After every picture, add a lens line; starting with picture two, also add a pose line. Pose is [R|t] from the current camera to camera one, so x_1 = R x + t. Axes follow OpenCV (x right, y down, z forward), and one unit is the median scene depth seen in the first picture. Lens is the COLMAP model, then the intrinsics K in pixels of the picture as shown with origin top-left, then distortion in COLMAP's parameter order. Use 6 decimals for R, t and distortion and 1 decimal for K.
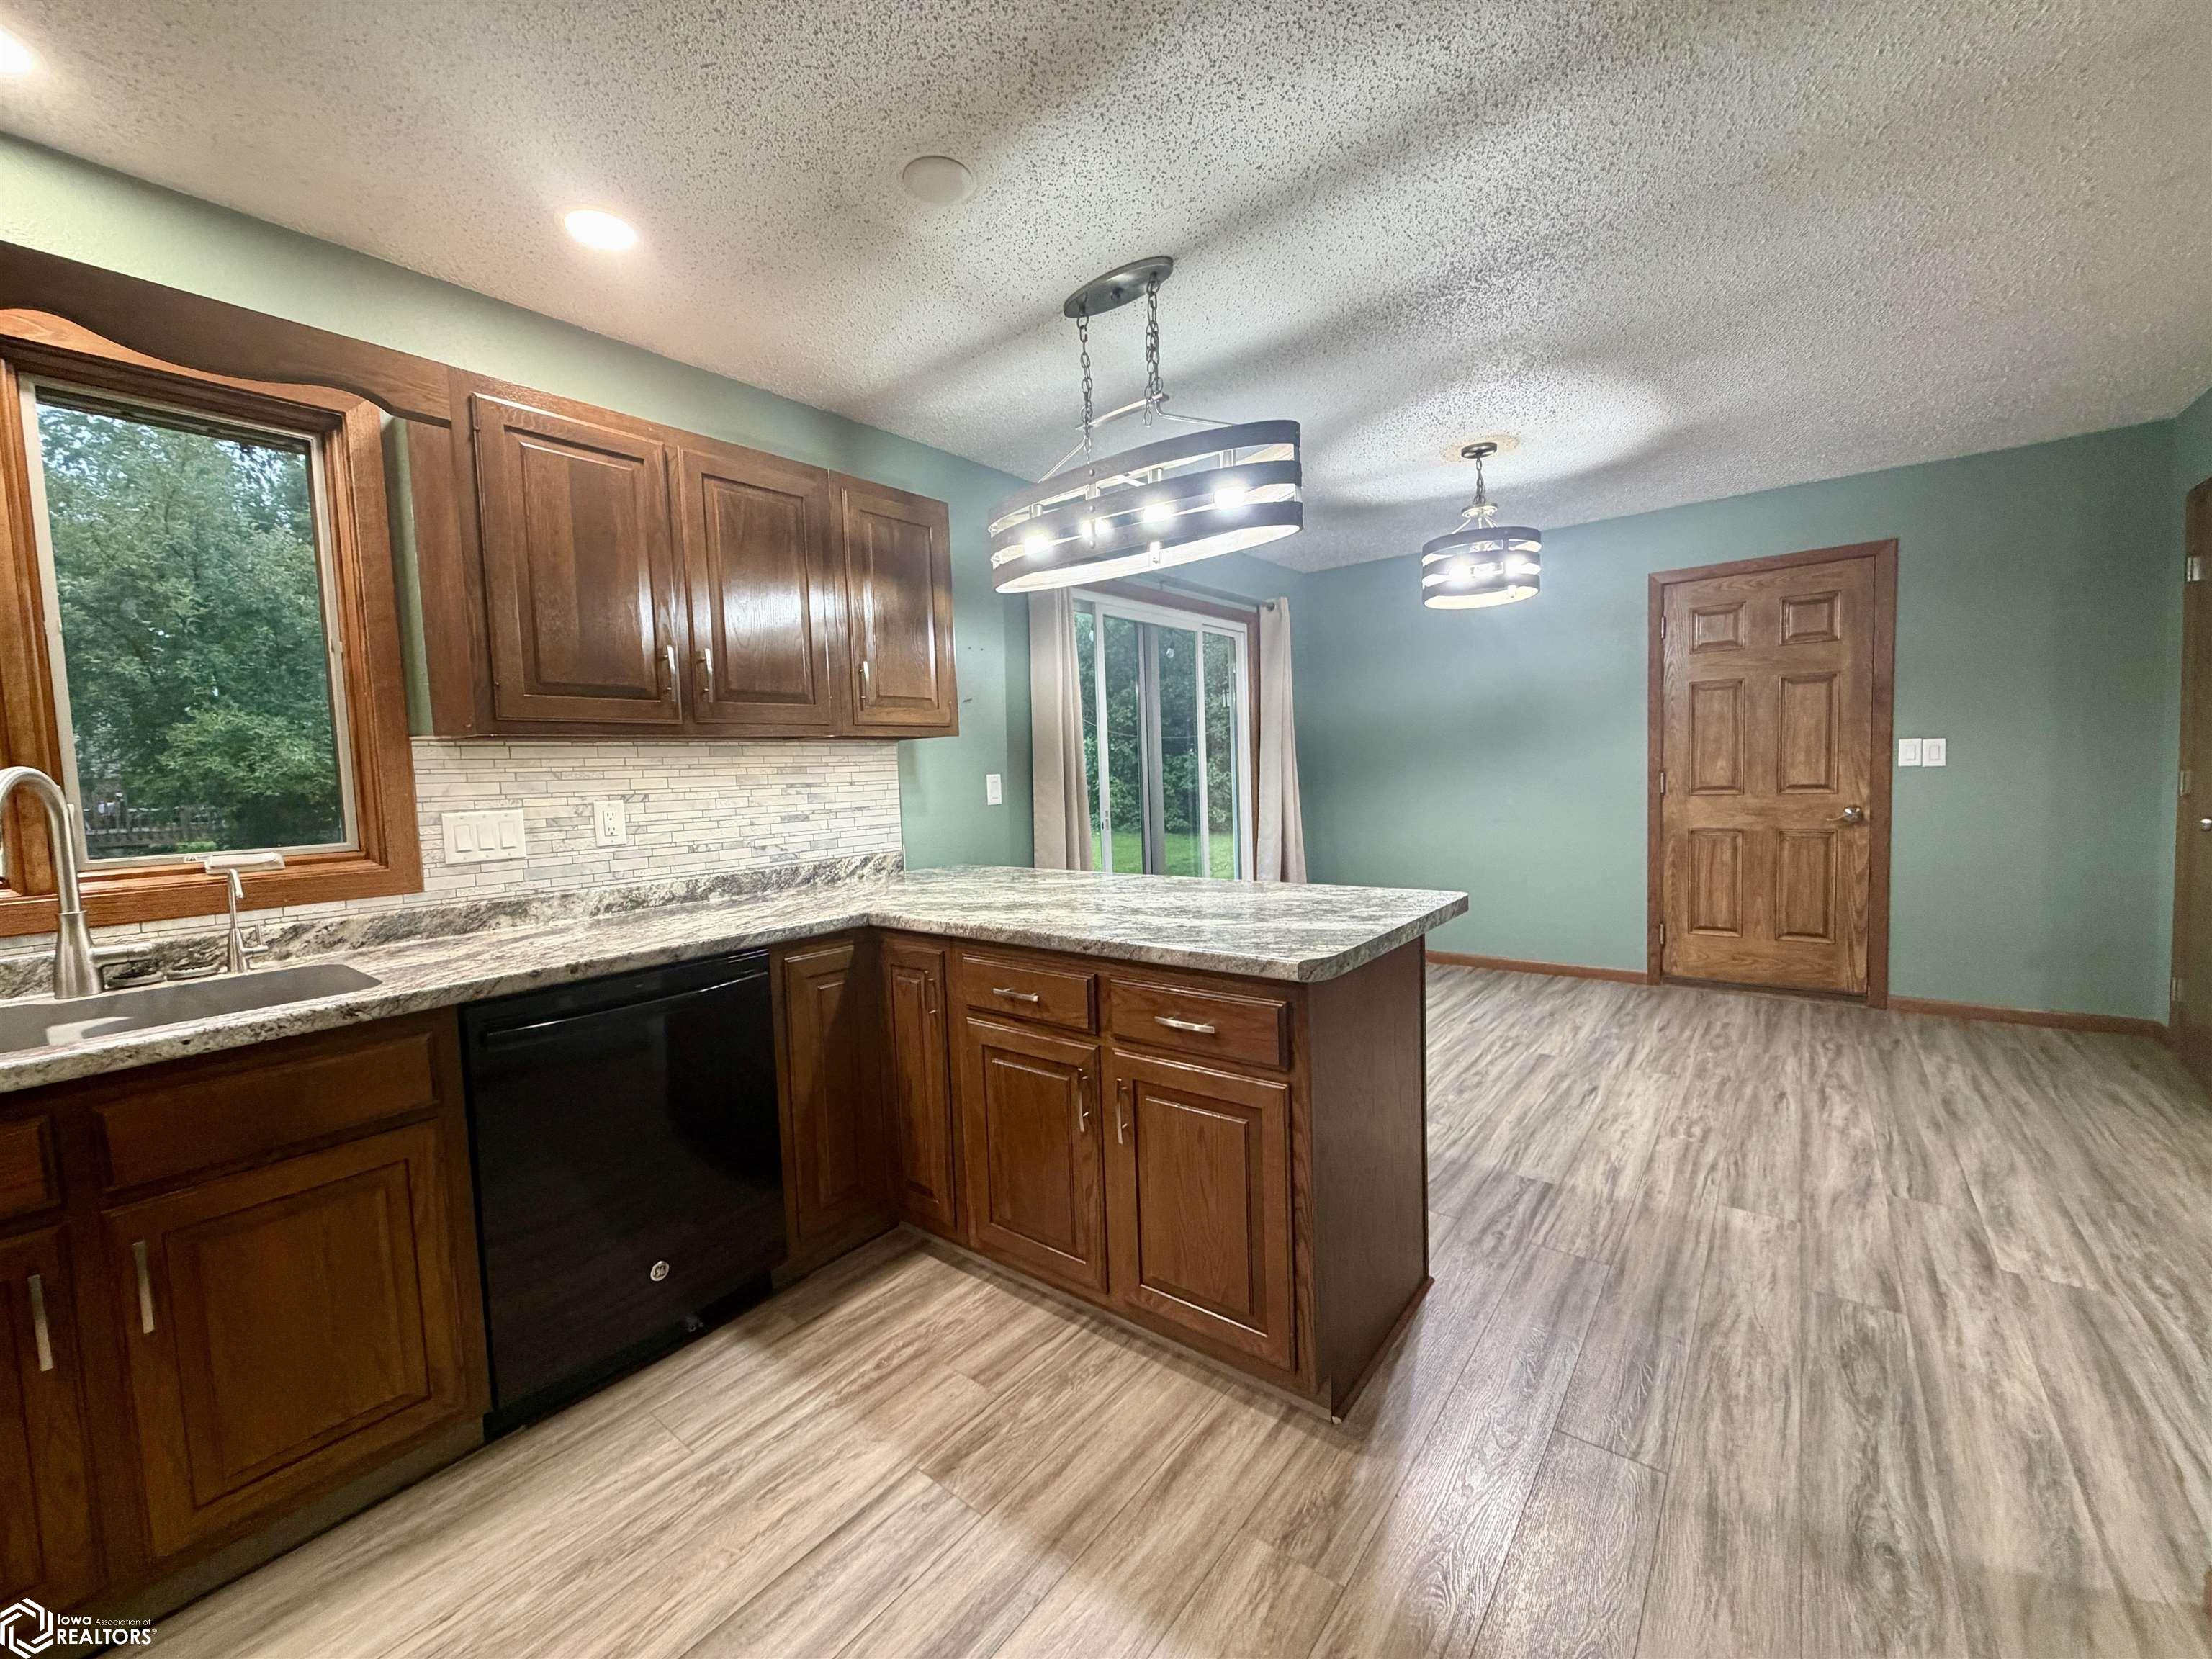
lens RADIAL K [[880.8, 0, 1103.2], [0, 880.8, 826.7], [0, 0, 1]] dist [0.000191, 0.000687]
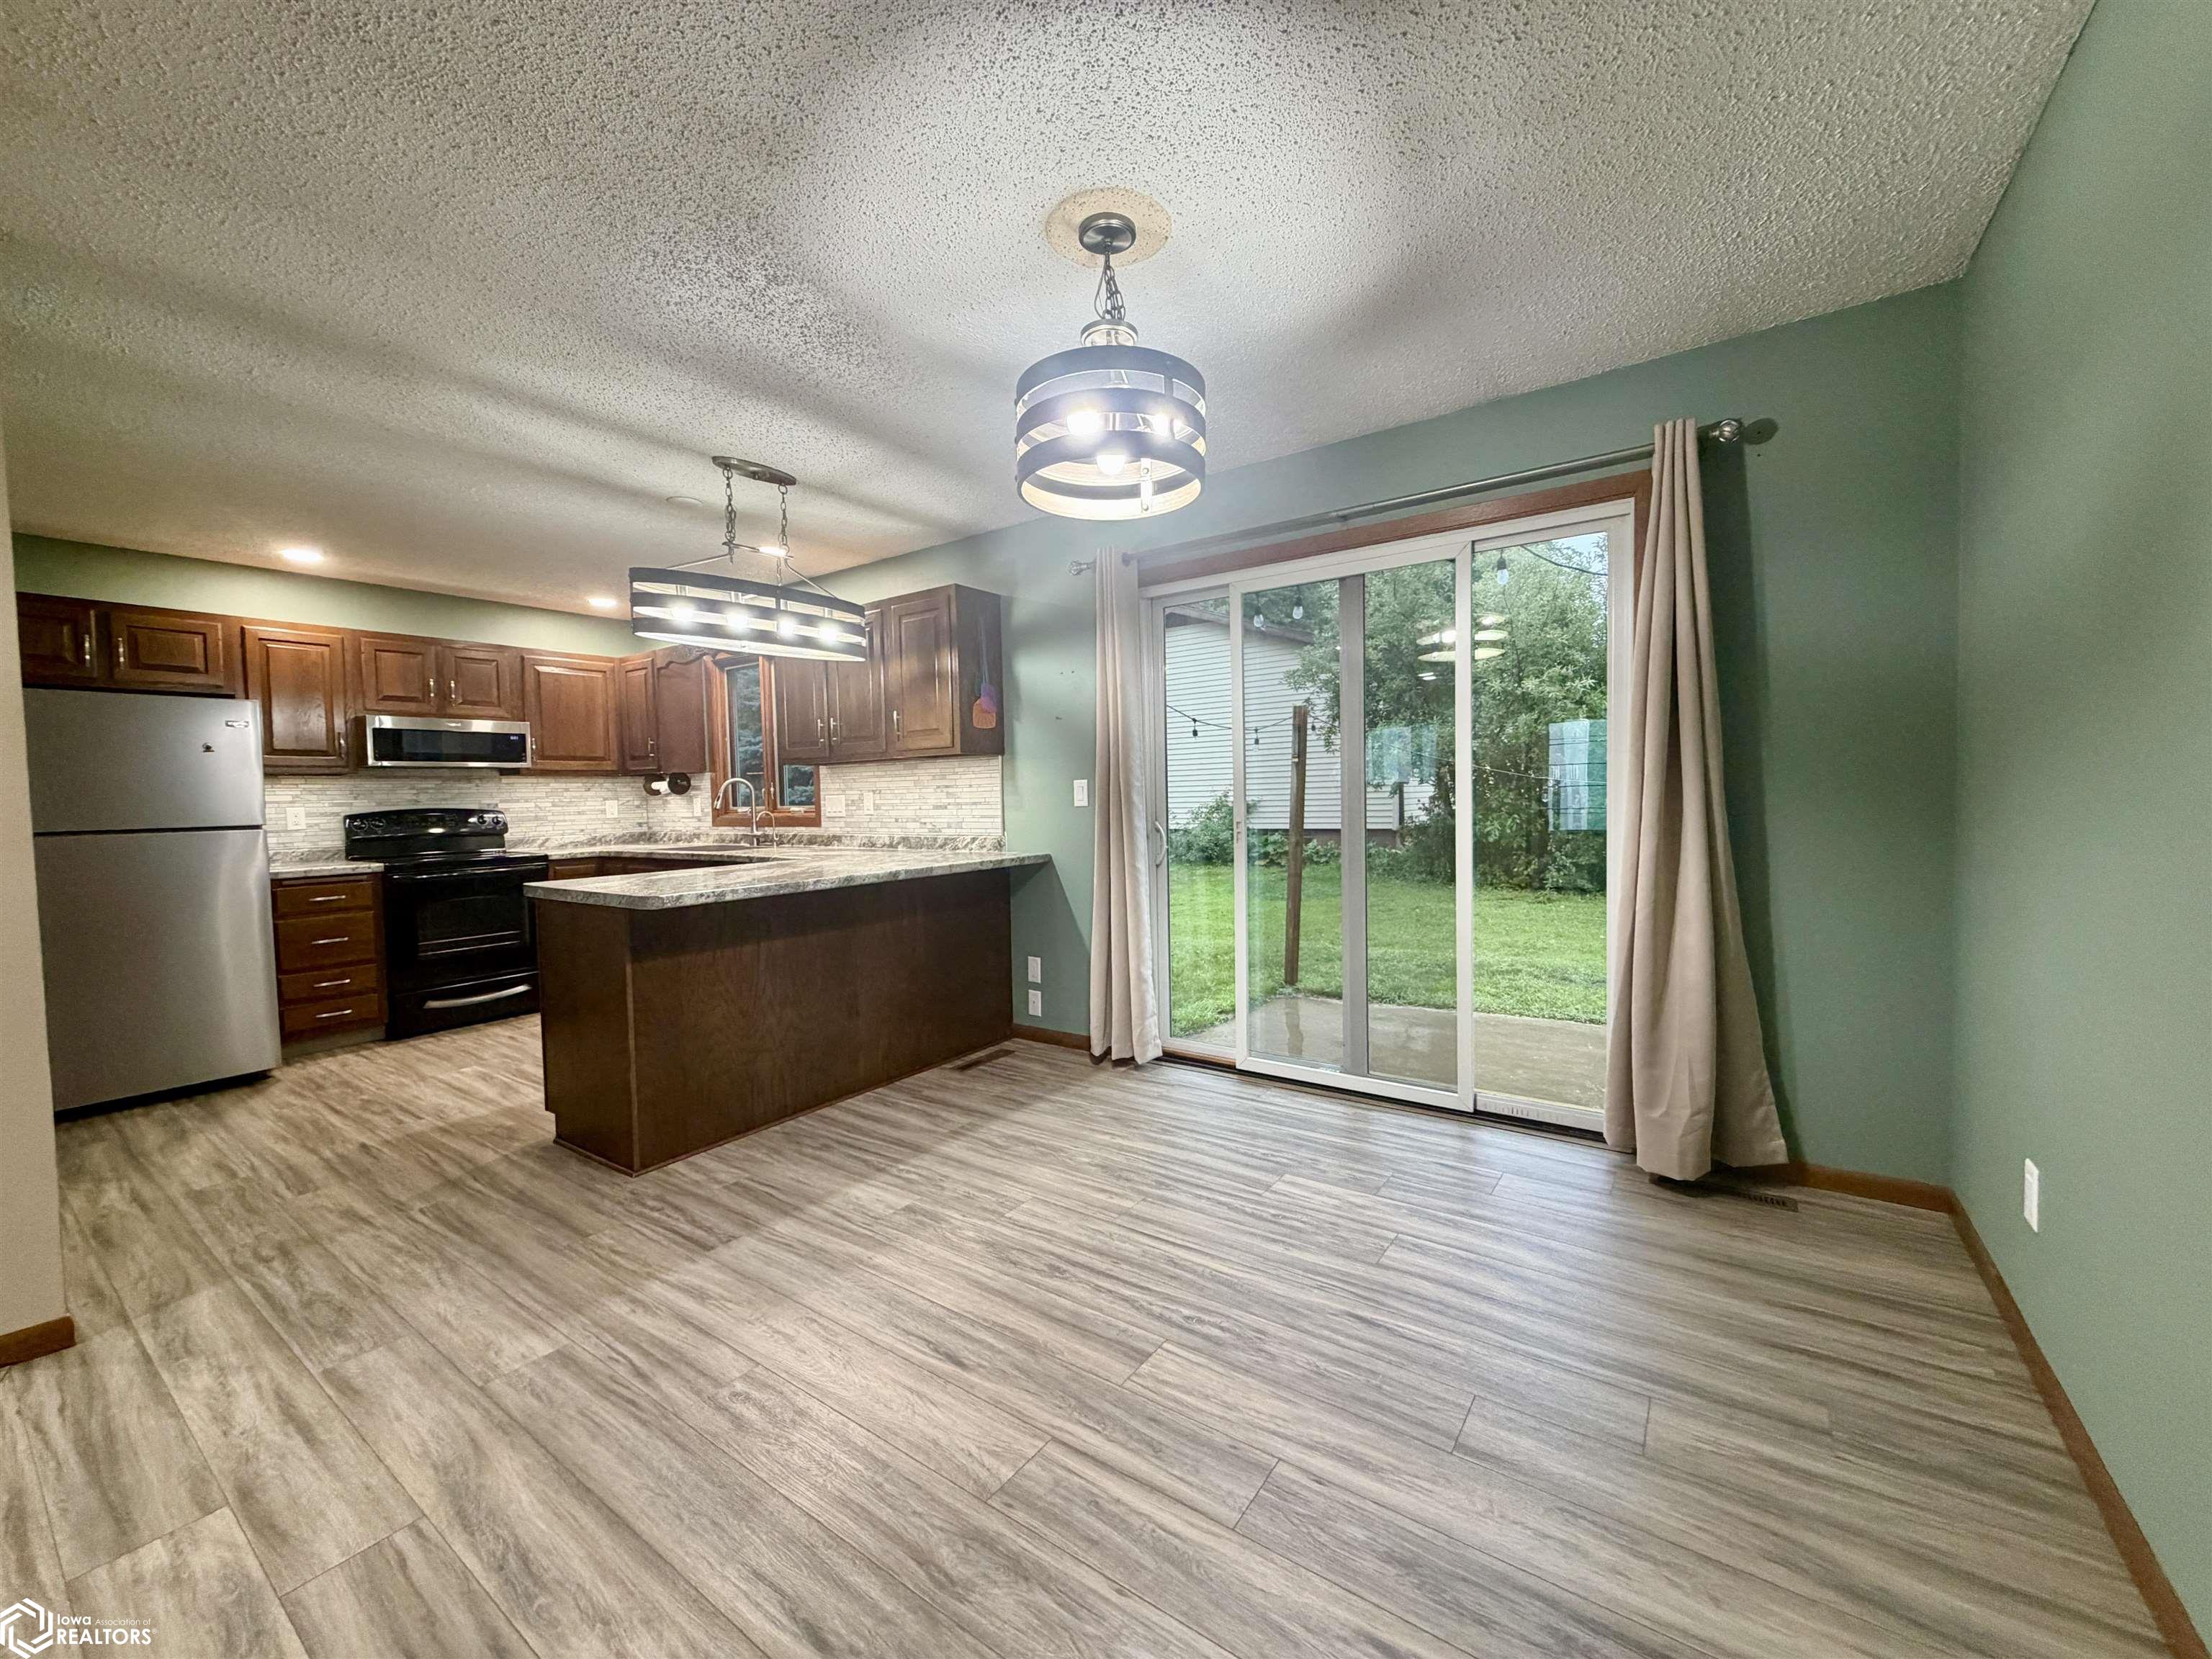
lens RADIAL K [[880.8, 0, 1105.4], [0, 880.8, 829.1], [0, 0, 1]] dist [0.000191, 0.000687]
pose [[0.050373, 0.077379, -0.995728, 1.452320], [-0.043721, 0.996209, 0.075205, -0.118781], [0.997773, 0.039746, 0.053565, 1.388863]]
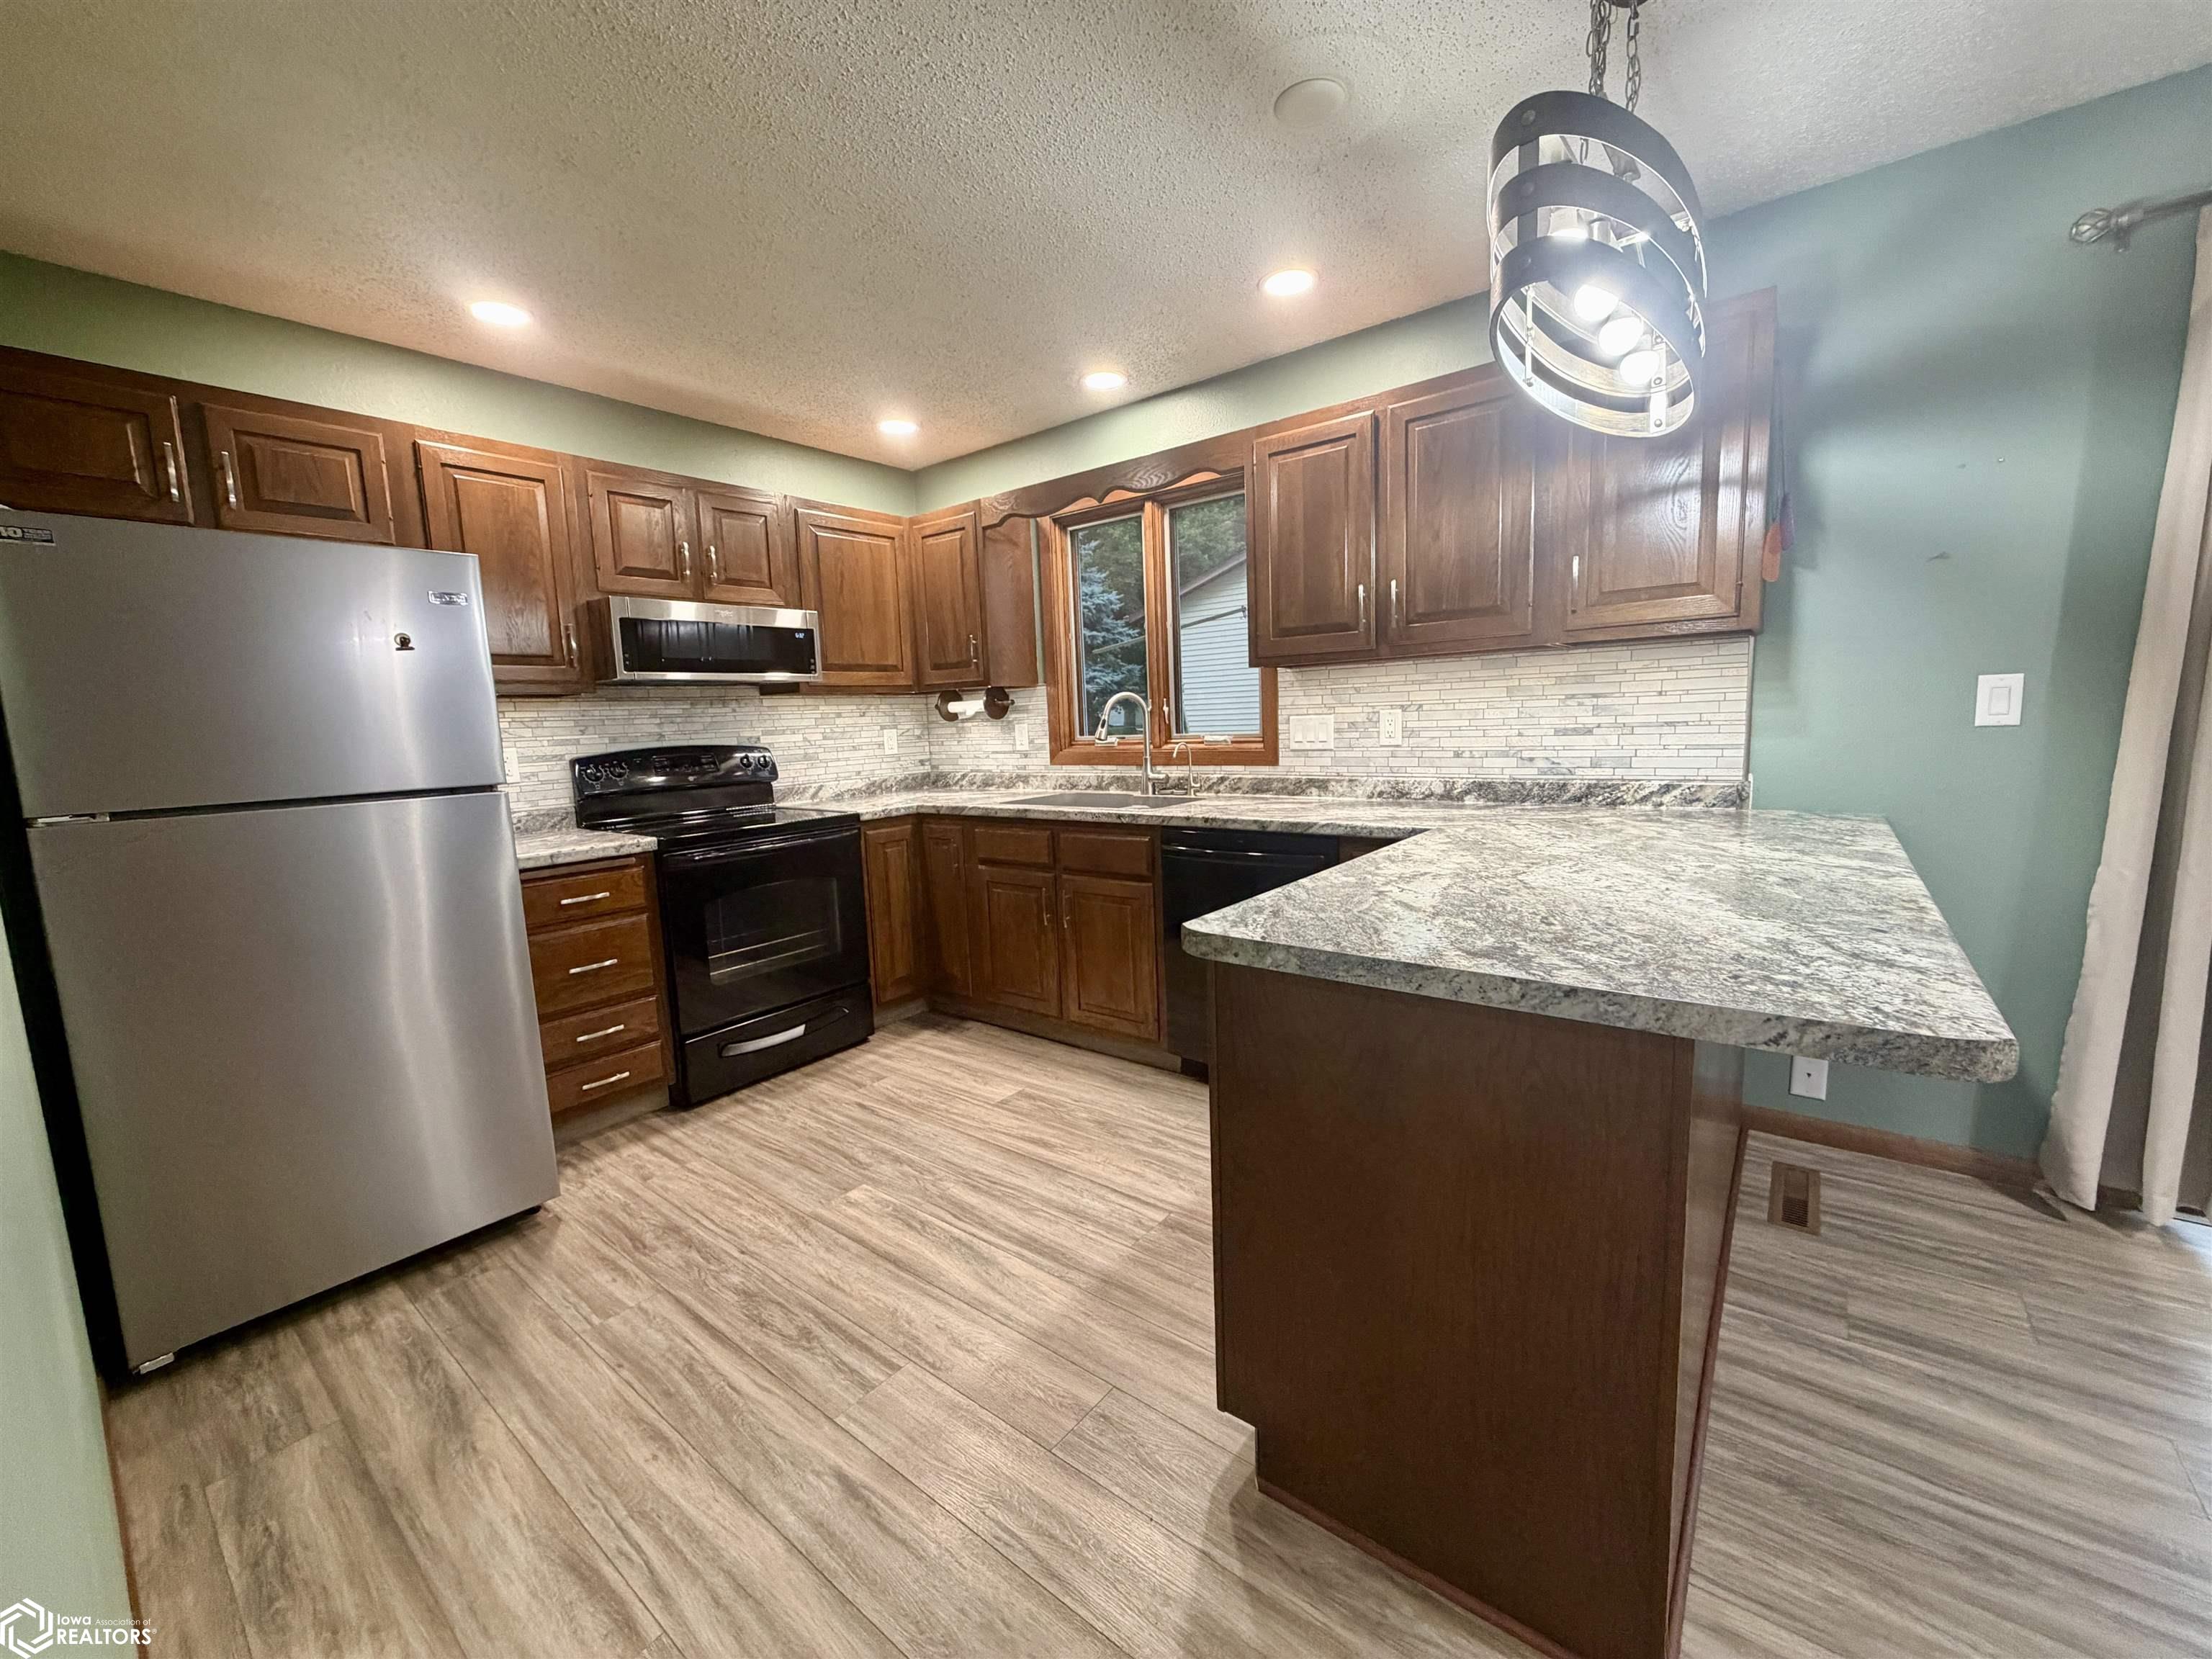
lens RADIAL K [[880.8, 0, 1104.0], [0, 880.8, 829.0], [0, 0, 1]] dist [0.000191, 0.000687]
pose [[-0.000697, 0.164323, -0.986406, 0.679687], [-0.024751, 0.986101, 0.164290, -0.055663], [0.999693, 0.024530, 0.003380, 0.568548]]
